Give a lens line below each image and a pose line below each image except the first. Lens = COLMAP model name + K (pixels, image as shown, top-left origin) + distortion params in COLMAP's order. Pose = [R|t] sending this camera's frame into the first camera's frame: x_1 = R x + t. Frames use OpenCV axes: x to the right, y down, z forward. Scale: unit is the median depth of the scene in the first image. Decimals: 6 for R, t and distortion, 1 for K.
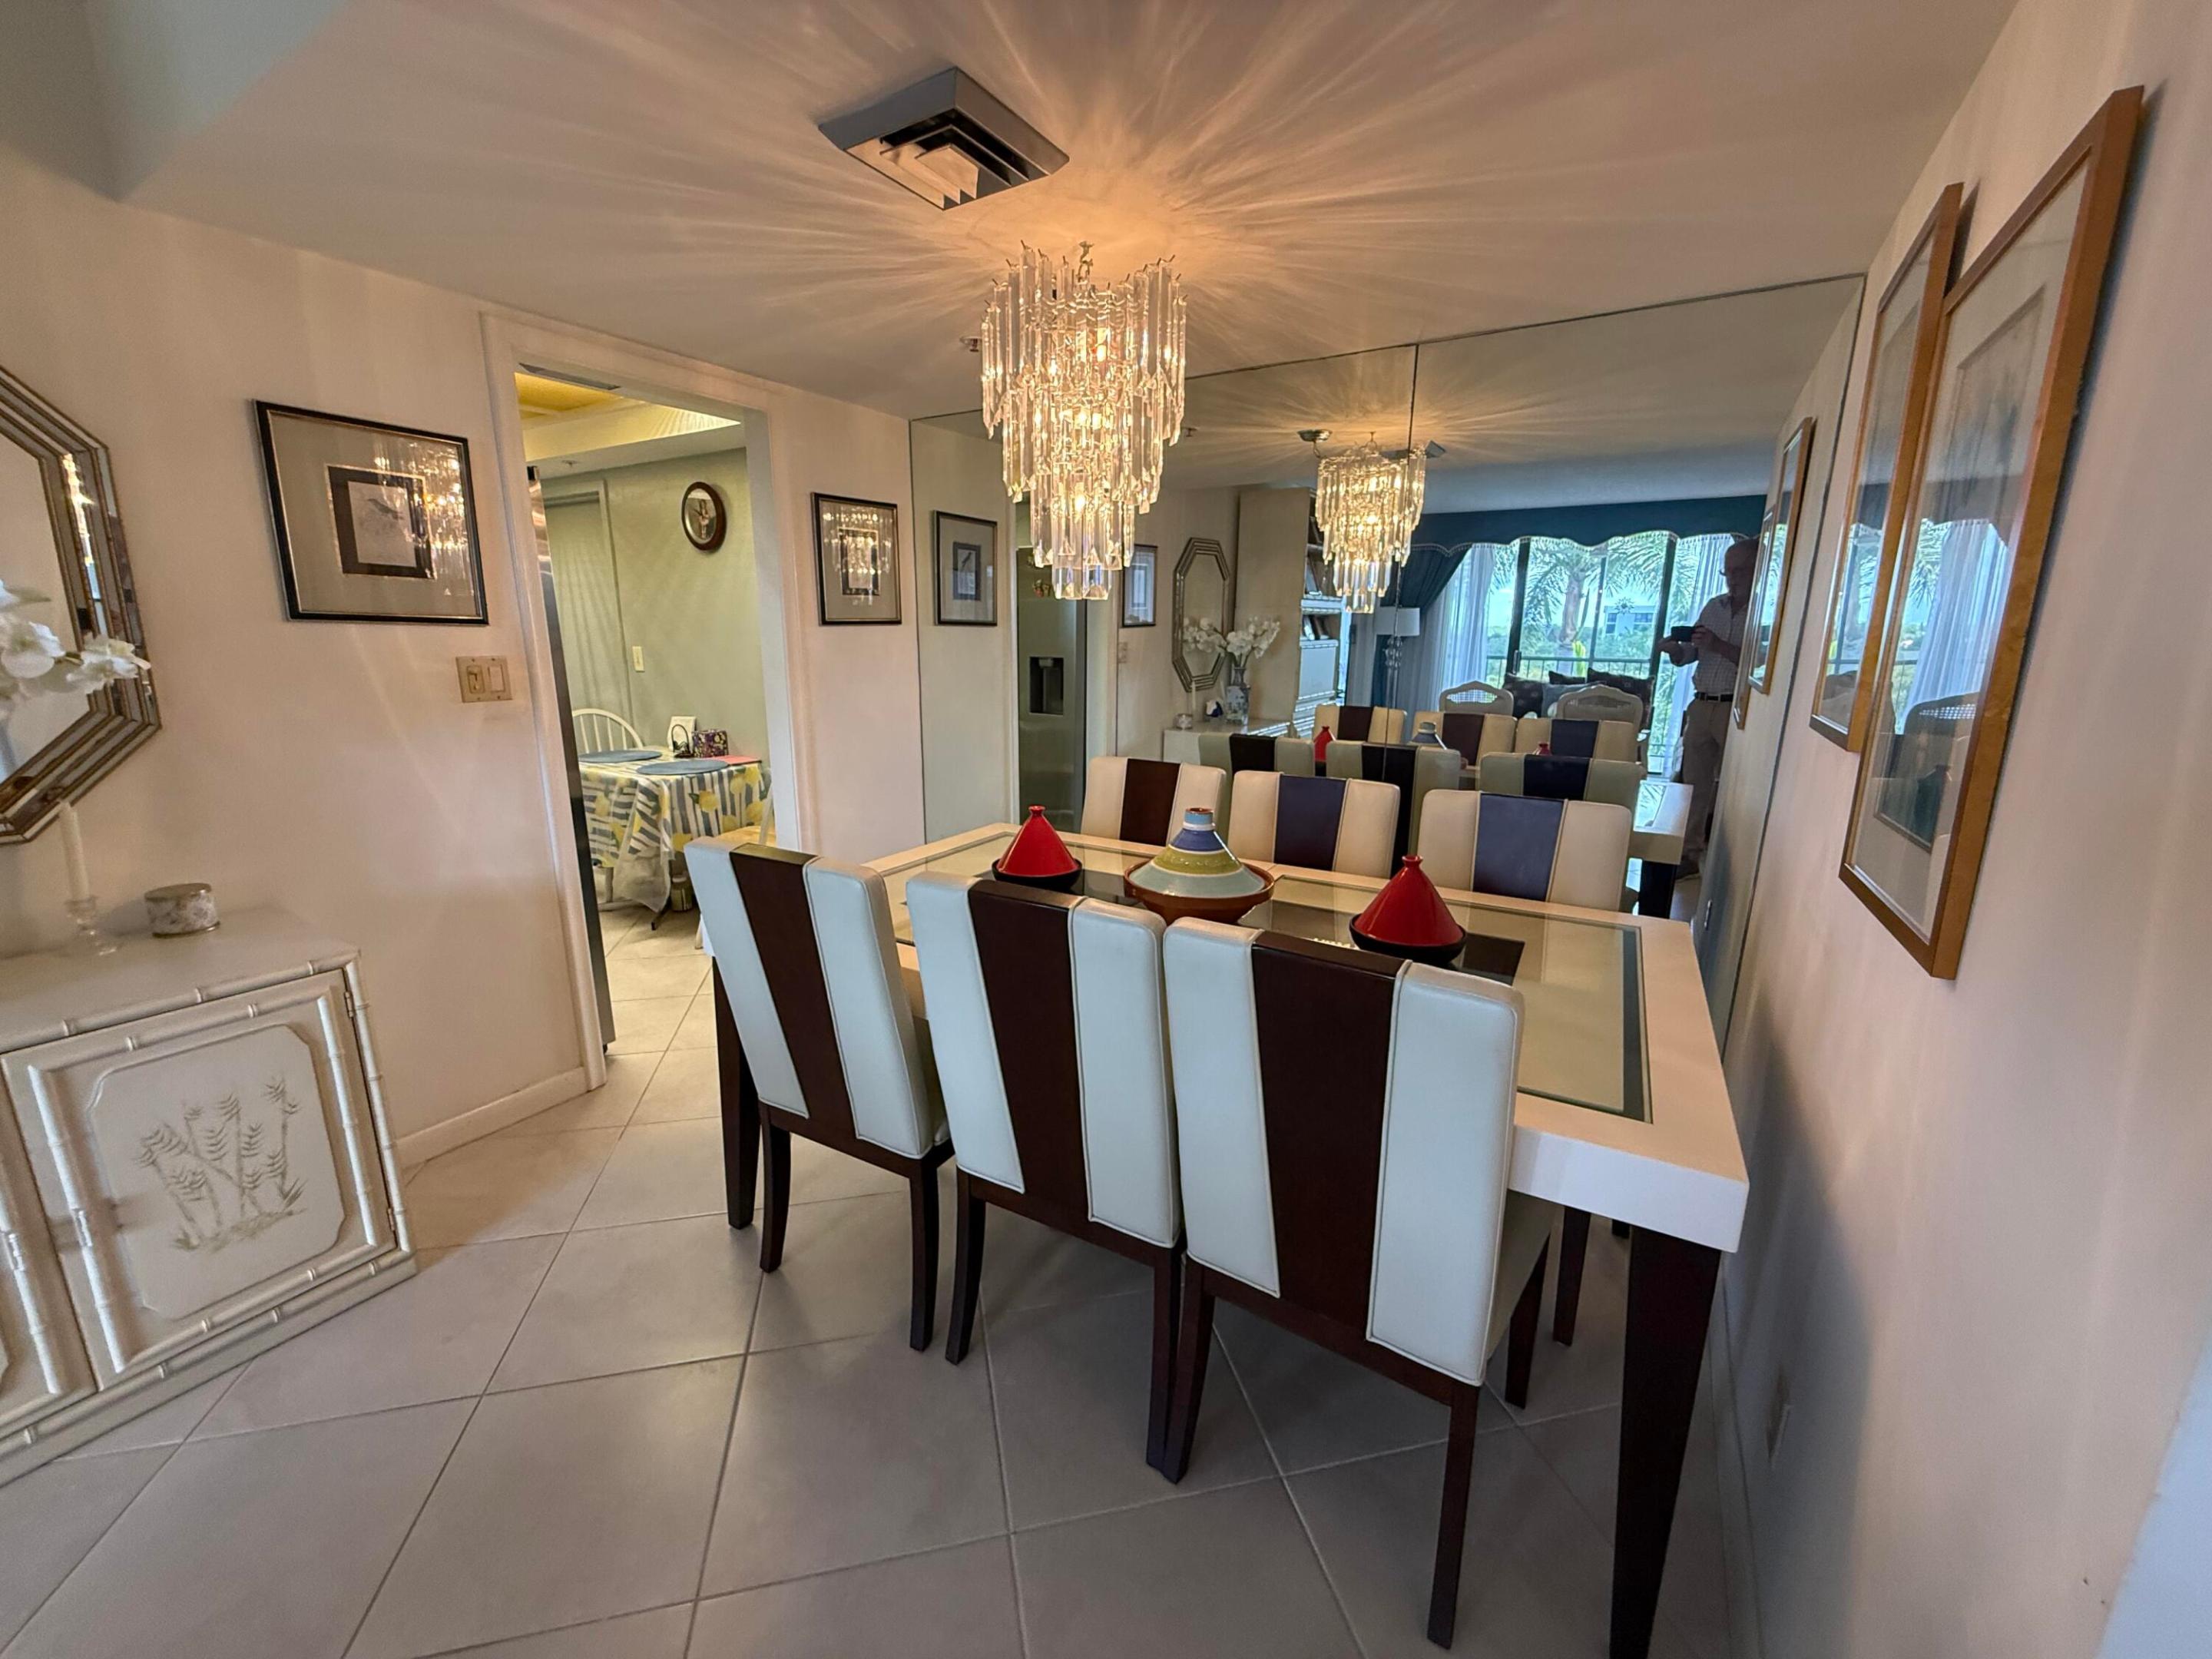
lens RADIAL K [[877.6, 0, 1106.0], [0, 877.6, 829.5], [0, 0, 1]] dist [0.015755, -0.000071]
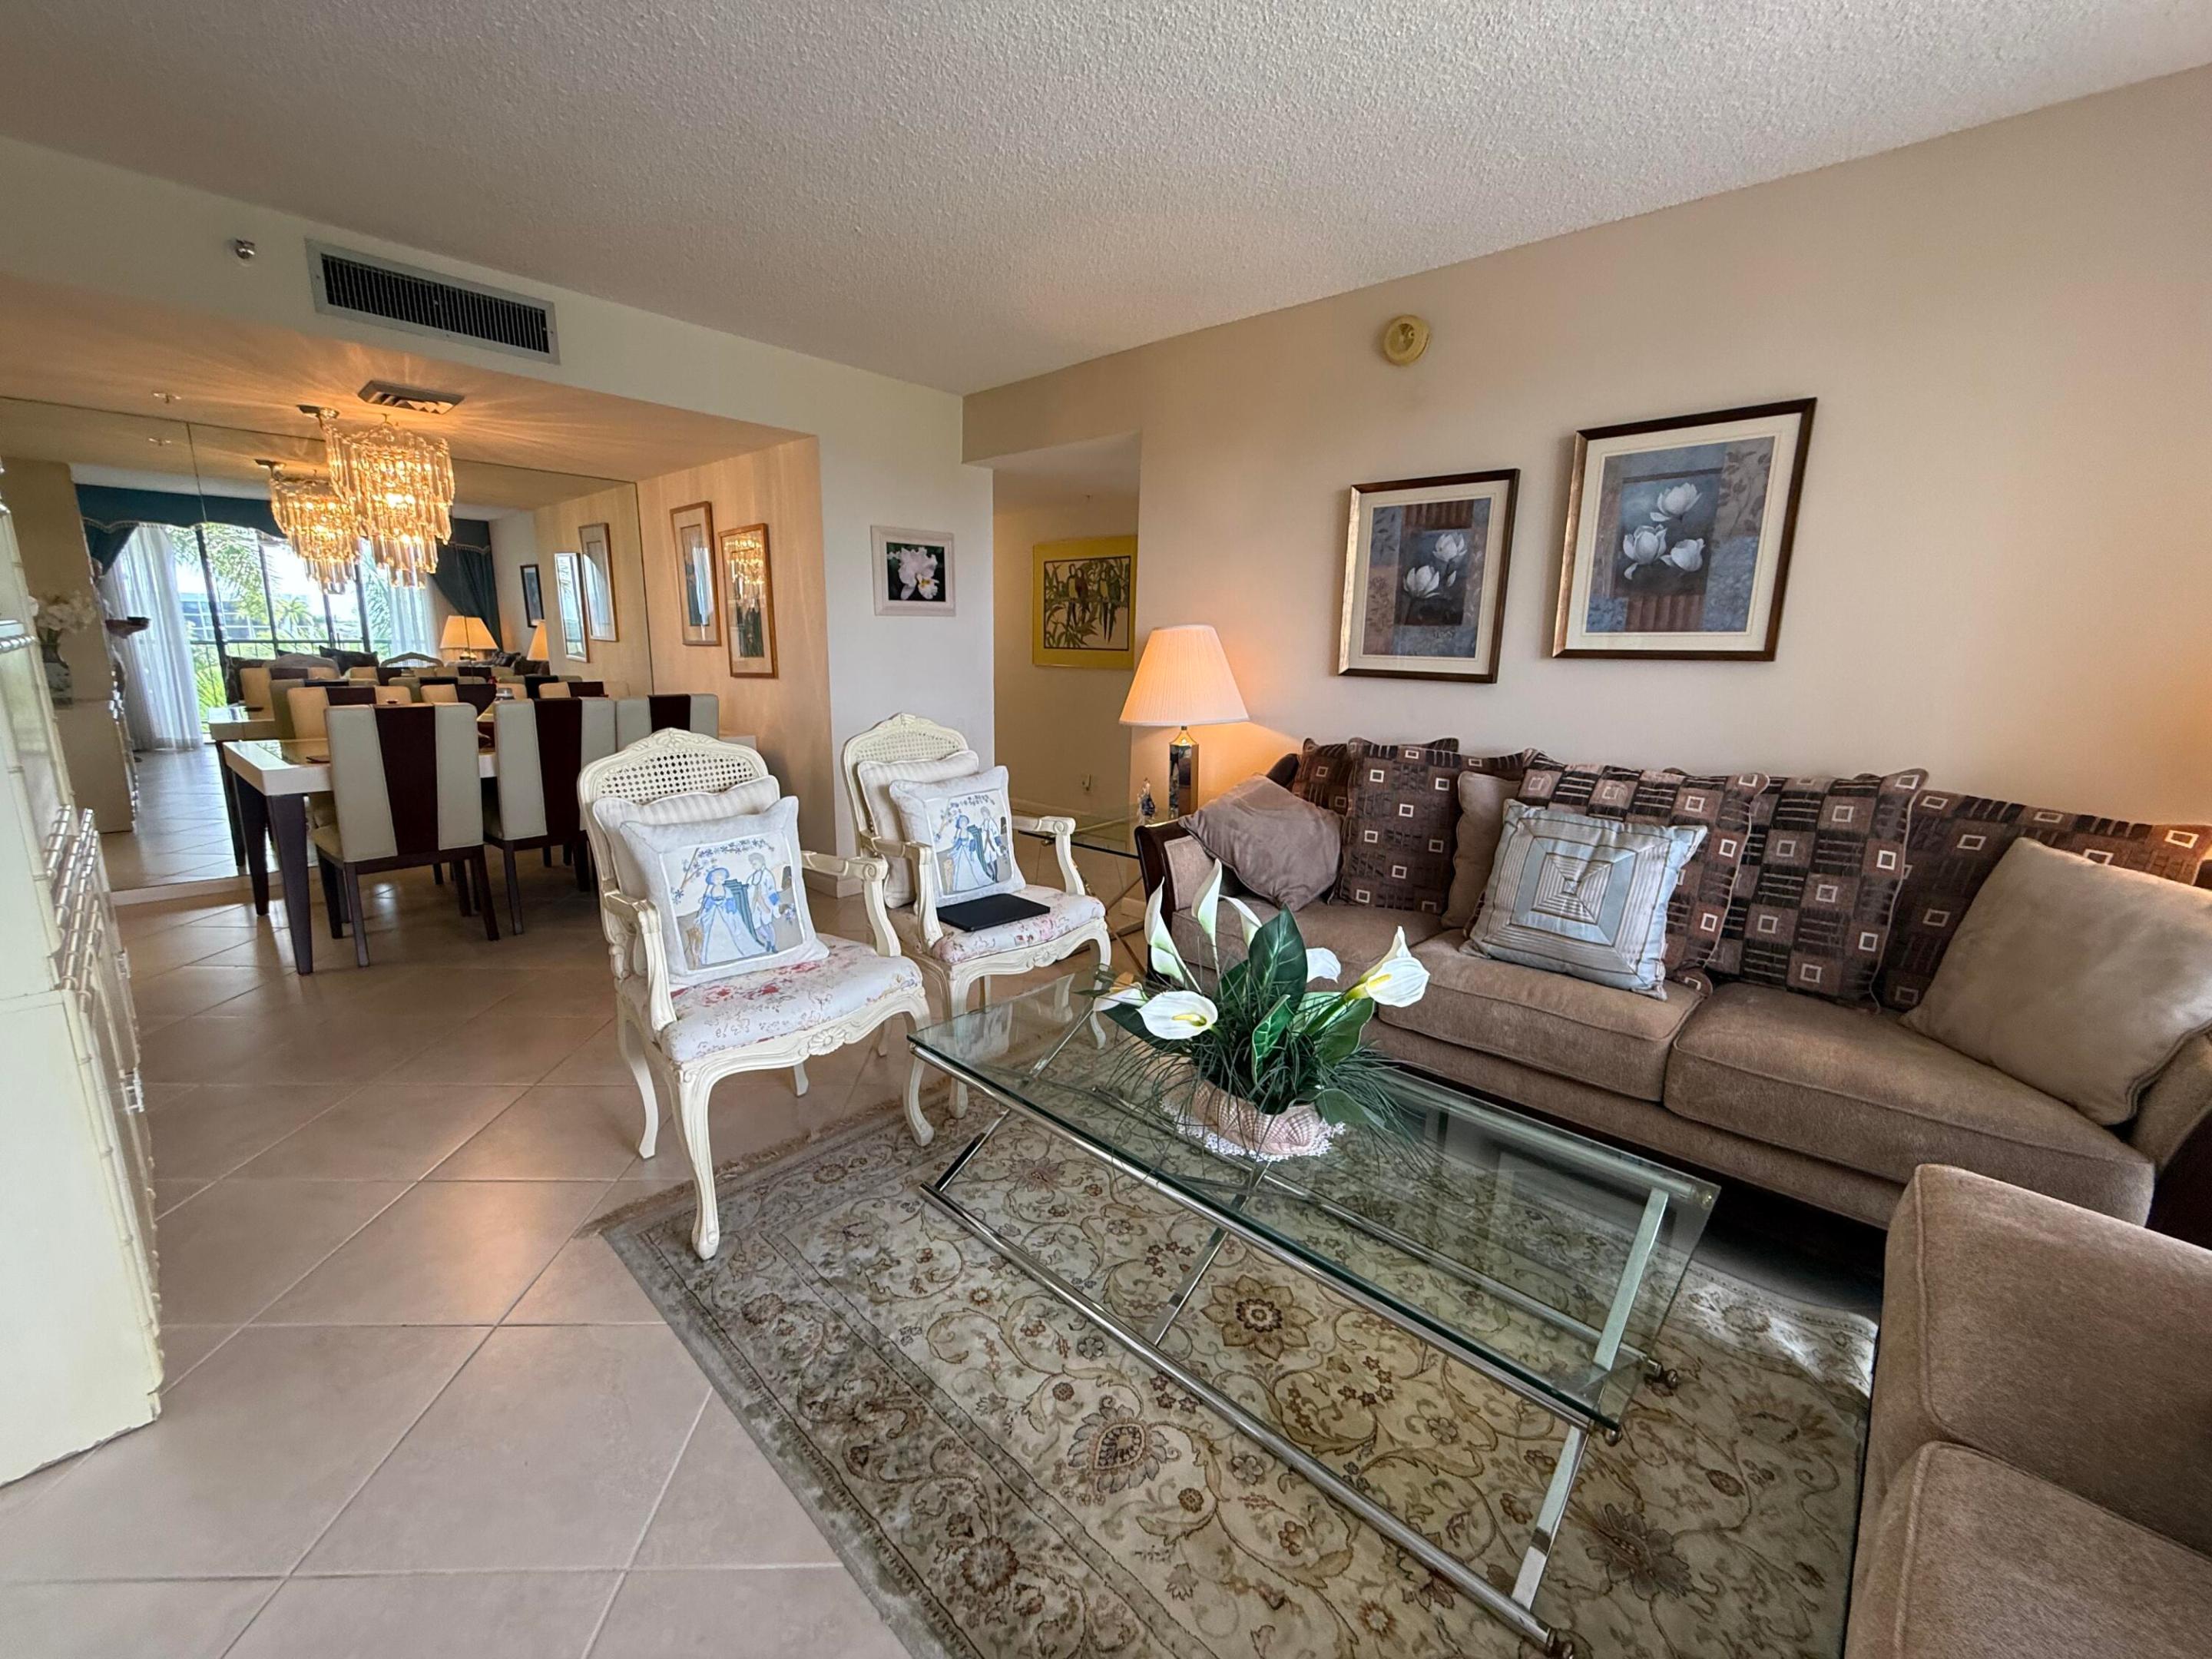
lens RADIAL K [[882.6, 0, 1097.6], [0, 882.6, 829.0], [0, 0, 1]] dist [-0.000172, -0.000245]
pose [[0.192476, -0.209337, 0.958713, -1.851792], [0.203062, 0.964331, 0.169796, 0.258296], [-0.960062, 0.161997, 0.228119, -0.903733]]
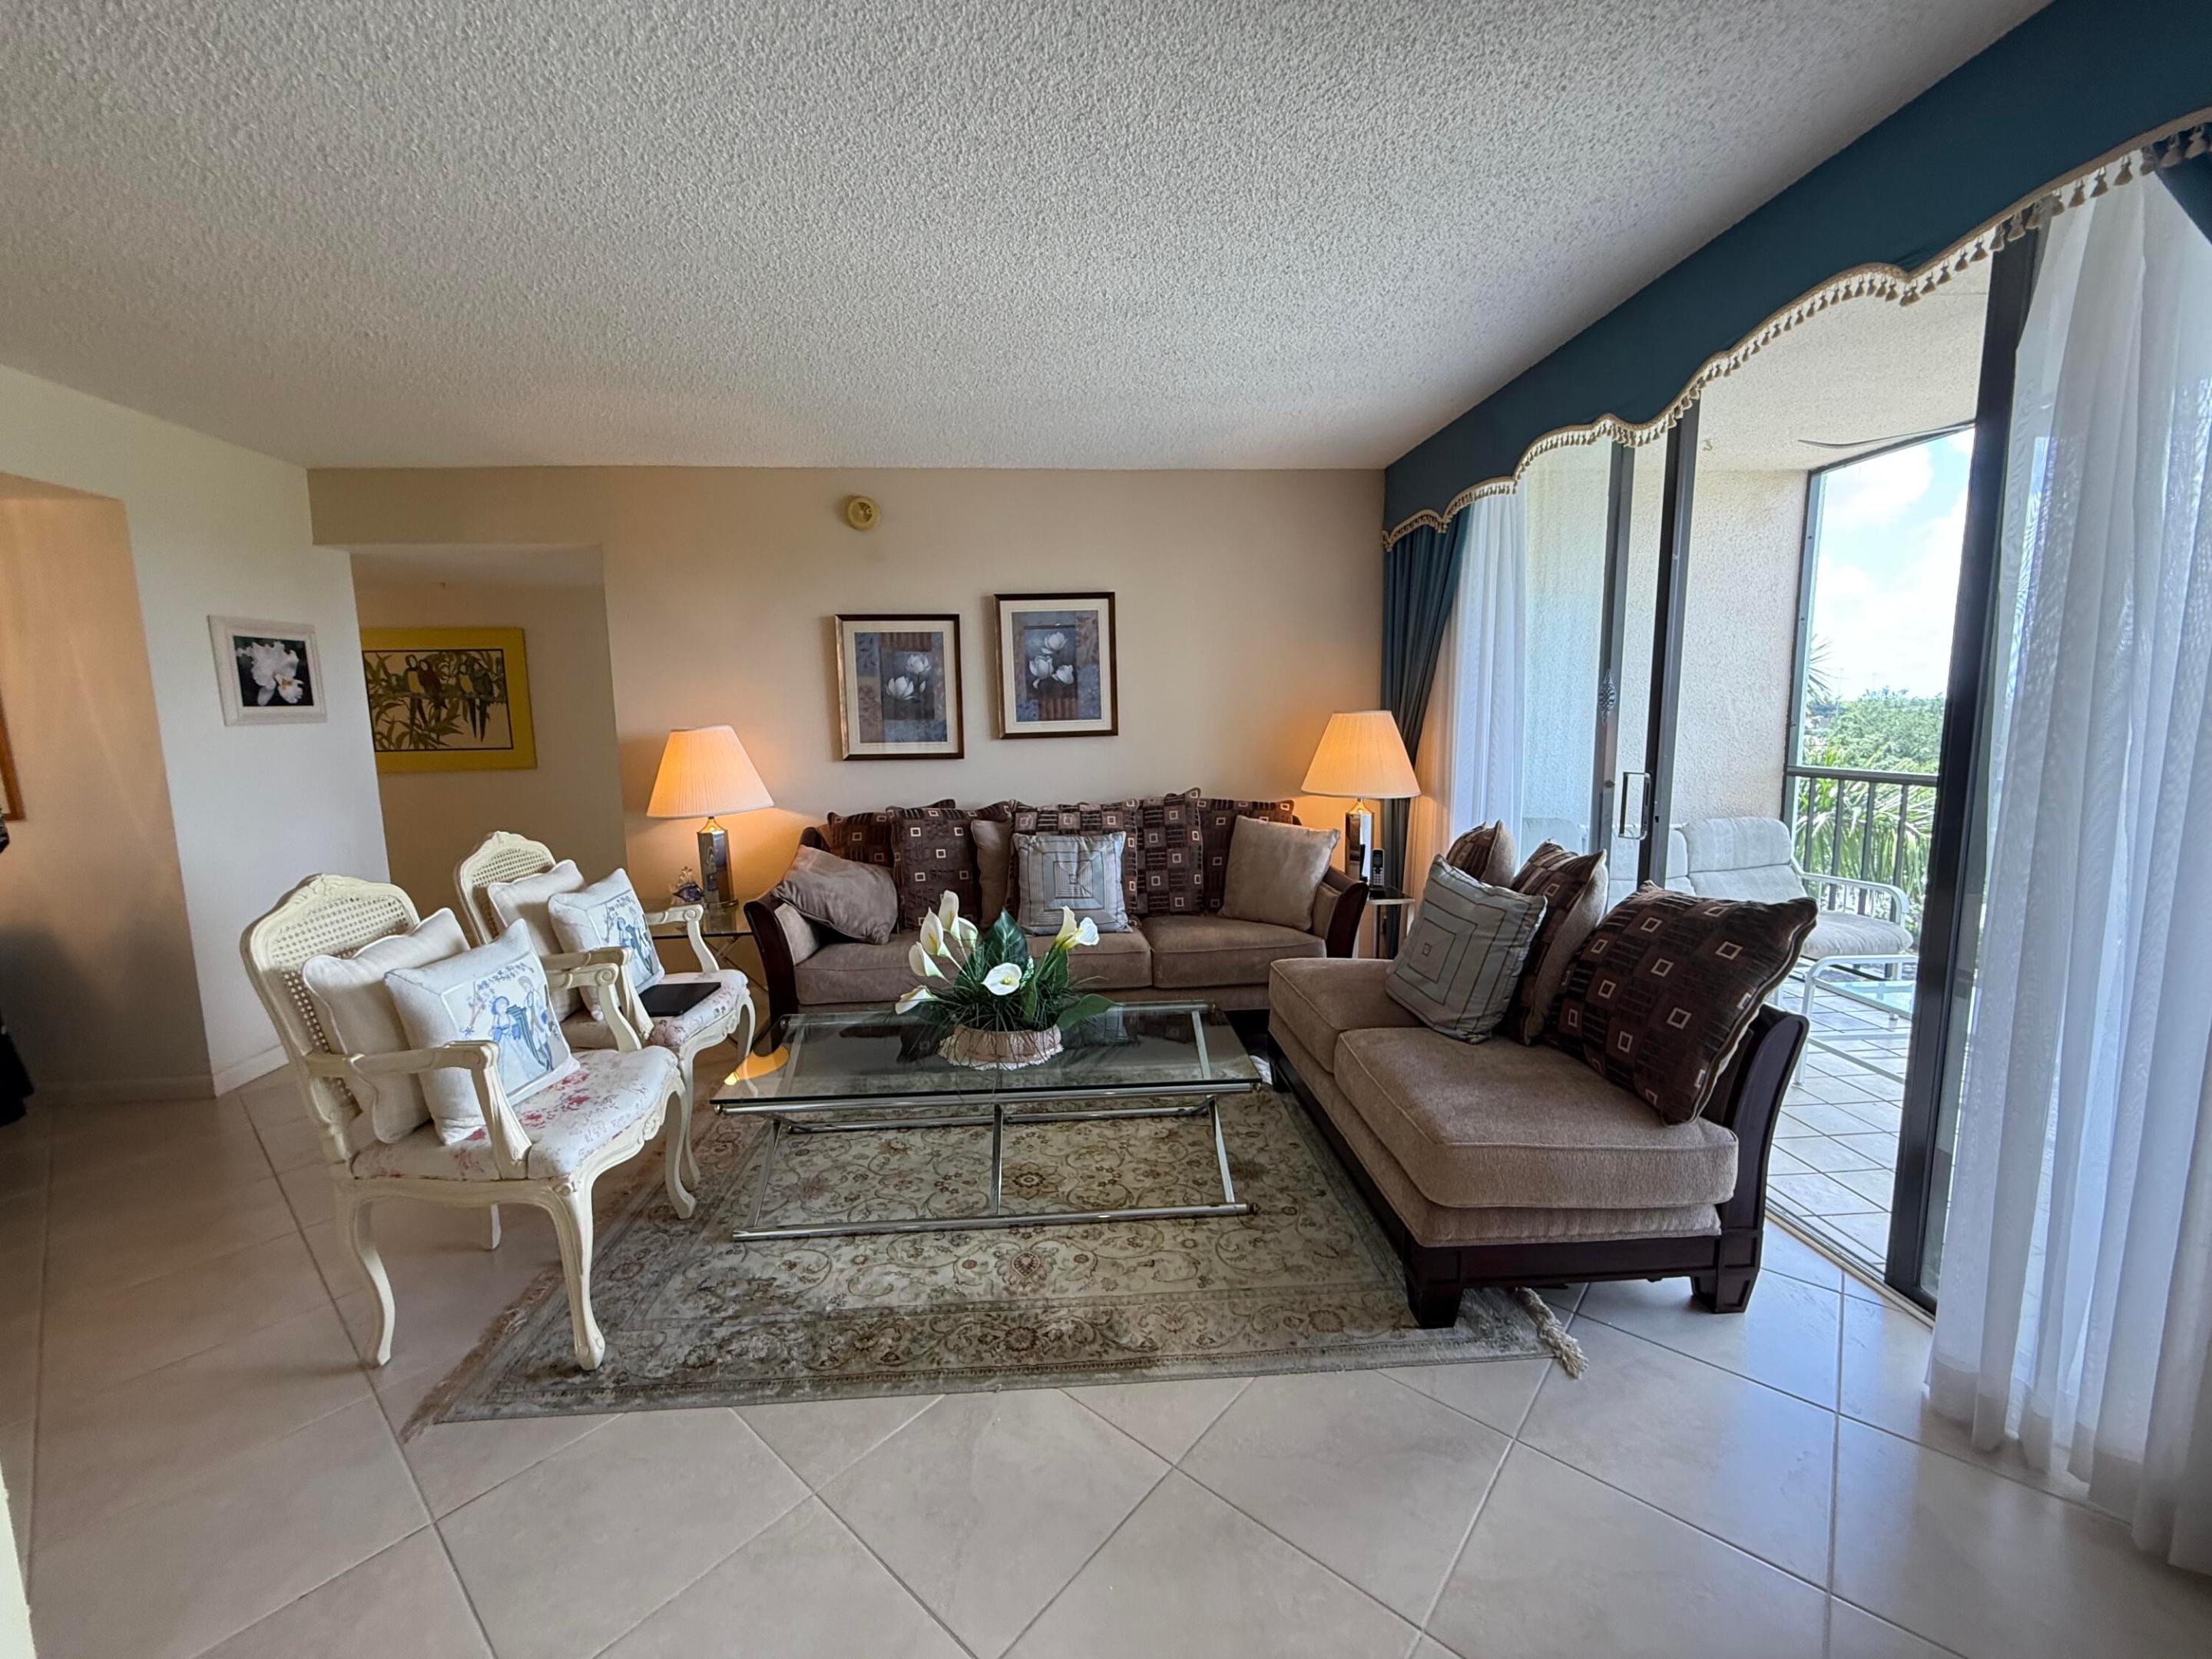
lens RADIAL K [[882.6, 0, 1097.6], [0, 882.6, 829.0], [0, 0, 1]] dist [-0.000172, -0.000245]
pose [[-0.586292, -0.102275, 0.803617, -2.188923], [0.195149, 0.944954, 0.262637, 0.057090], [-0.786243, 0.310807, -0.534061, -0.254582]]
